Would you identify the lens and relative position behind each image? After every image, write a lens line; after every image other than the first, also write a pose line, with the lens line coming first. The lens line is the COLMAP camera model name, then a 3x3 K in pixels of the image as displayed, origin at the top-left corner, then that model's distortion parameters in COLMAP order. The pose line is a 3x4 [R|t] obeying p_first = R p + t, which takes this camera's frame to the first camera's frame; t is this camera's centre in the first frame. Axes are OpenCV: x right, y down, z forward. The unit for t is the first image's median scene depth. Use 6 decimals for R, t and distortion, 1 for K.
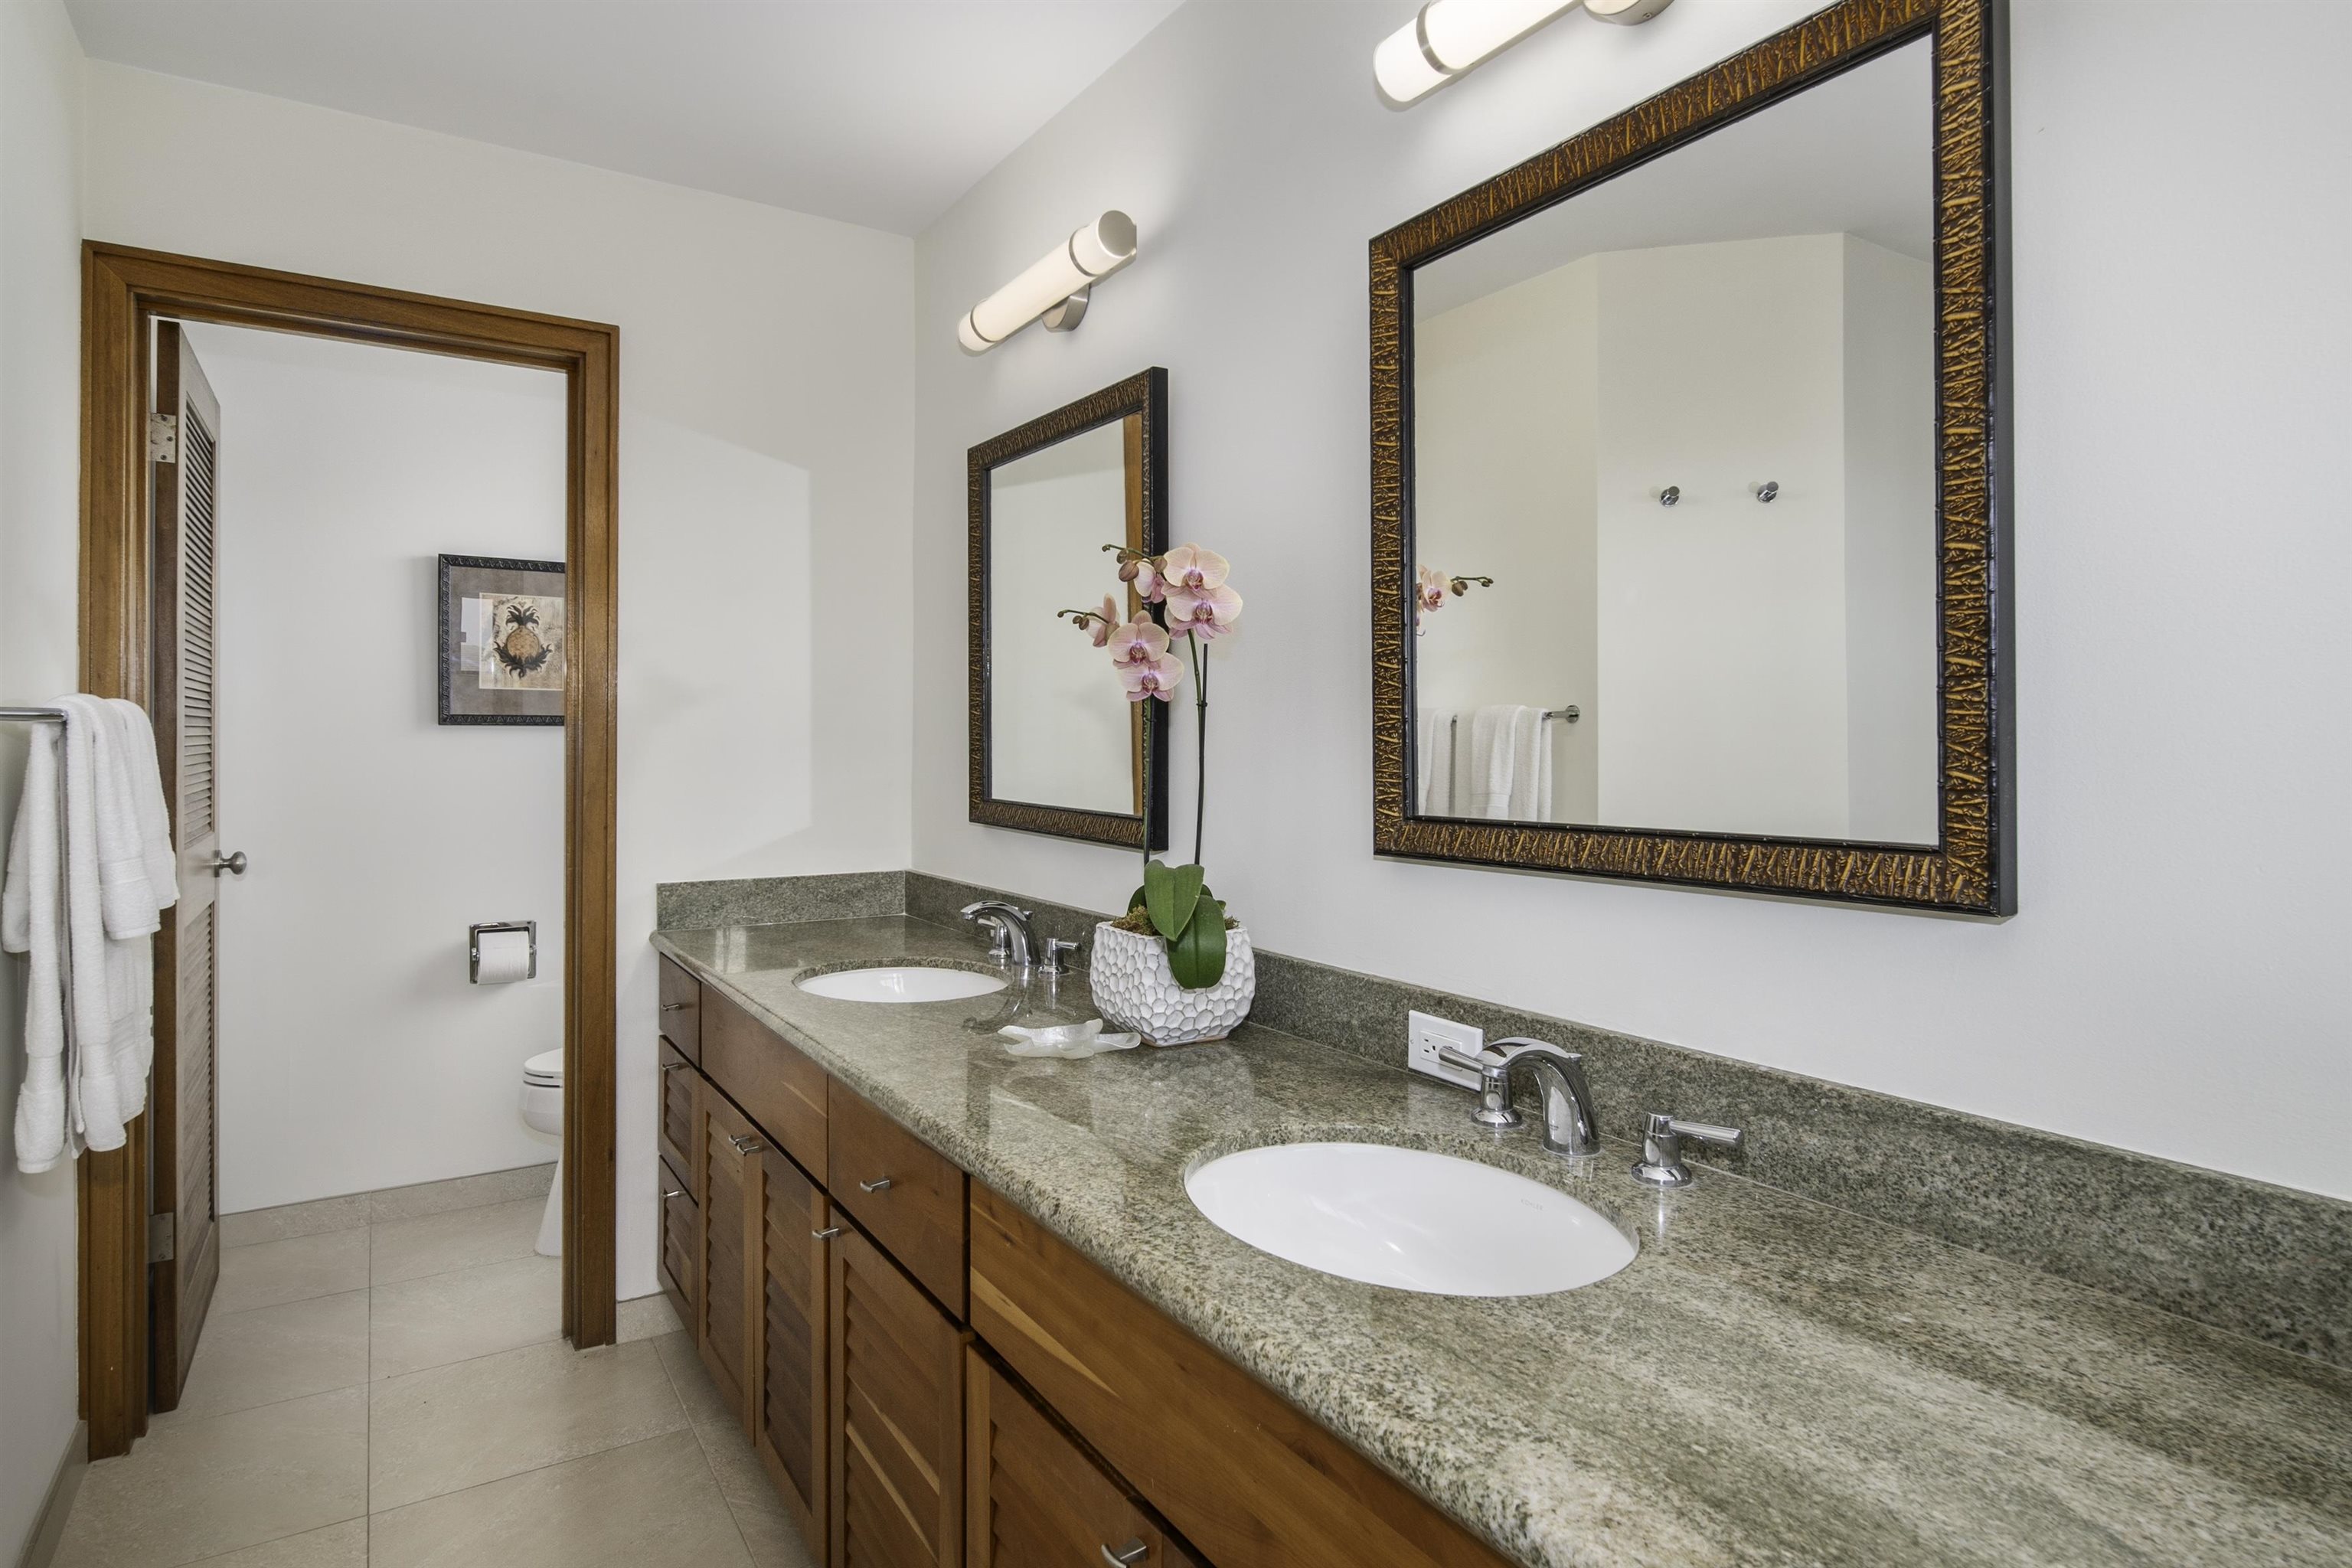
lens RADIAL K [[1247.9, 0, 1174.6], [0, 1247.9, 722.8], [0, 0, 1]] dist [-0.004609, -0.000924]
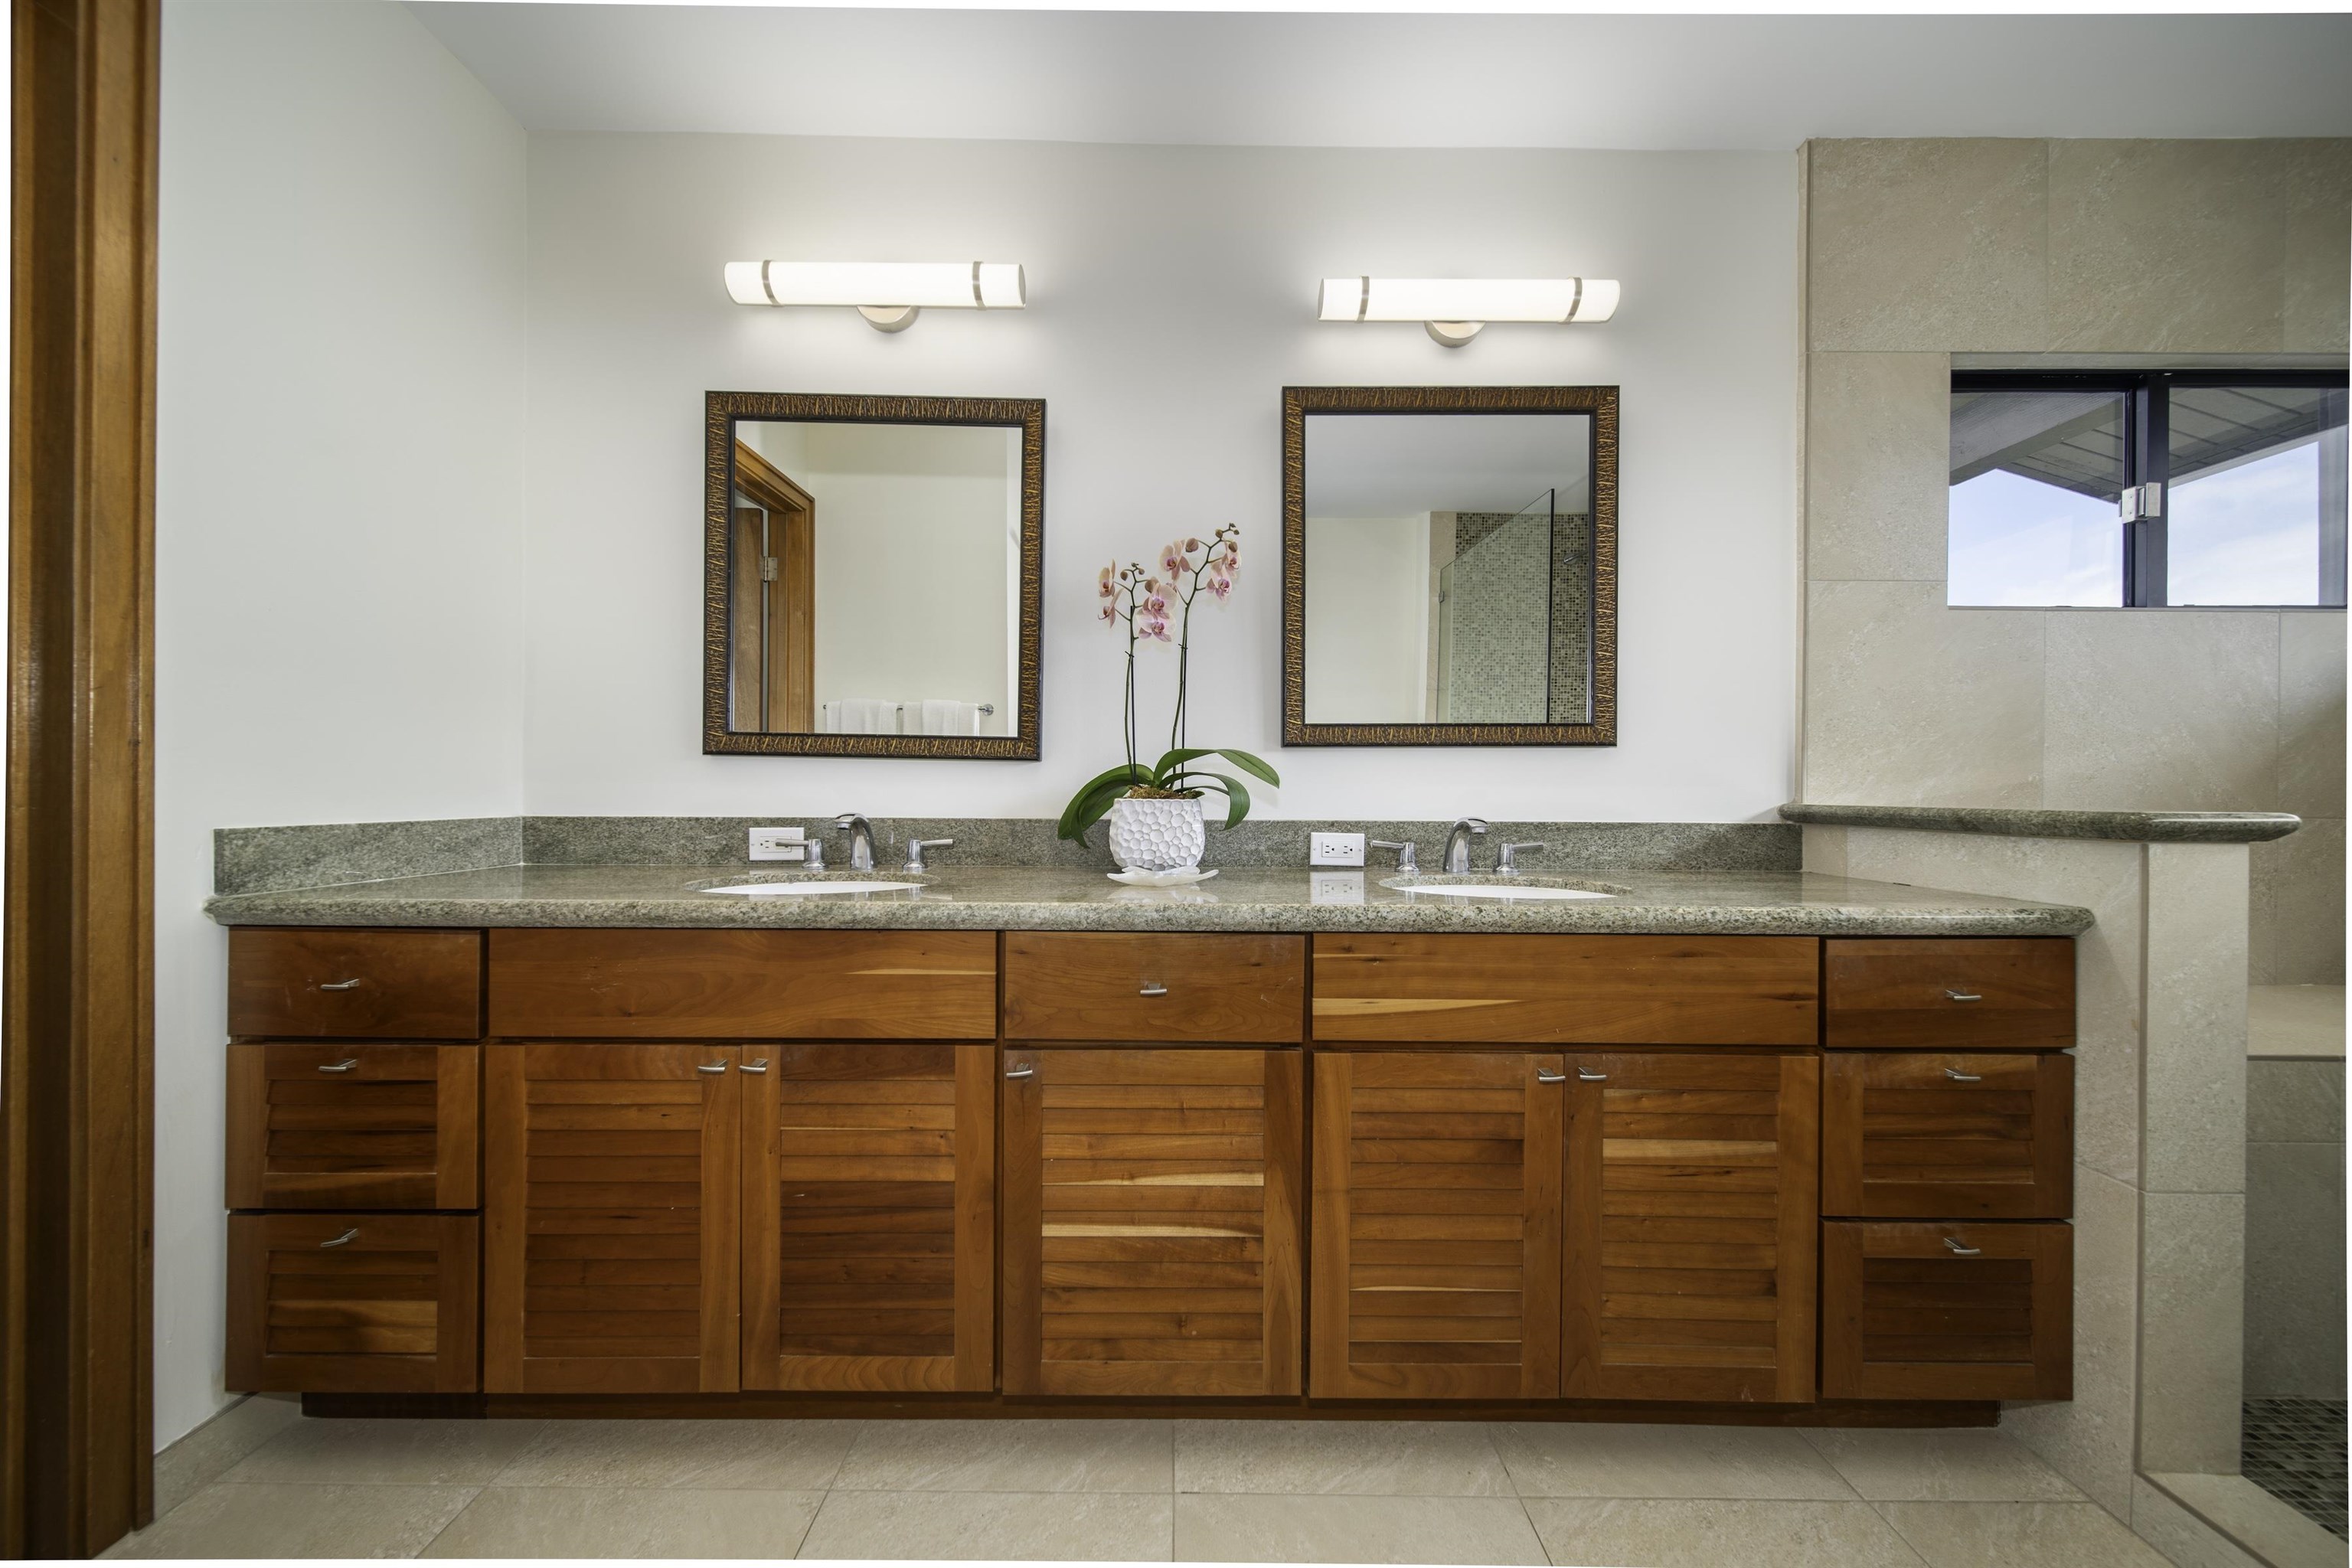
lens RADIAL K [[829.5, 0, 1166.2], [0, 829.5, 775.6], [0, 0, 1]] dist [-0.000328, -0.000207]
pose [[0.541687, 0.016252, 0.840423, -0.671416], [-0.019568, 0.999786, -0.006722, 0.119062], [-0.840352, -0.012804, 0.541889, 0.395016]]
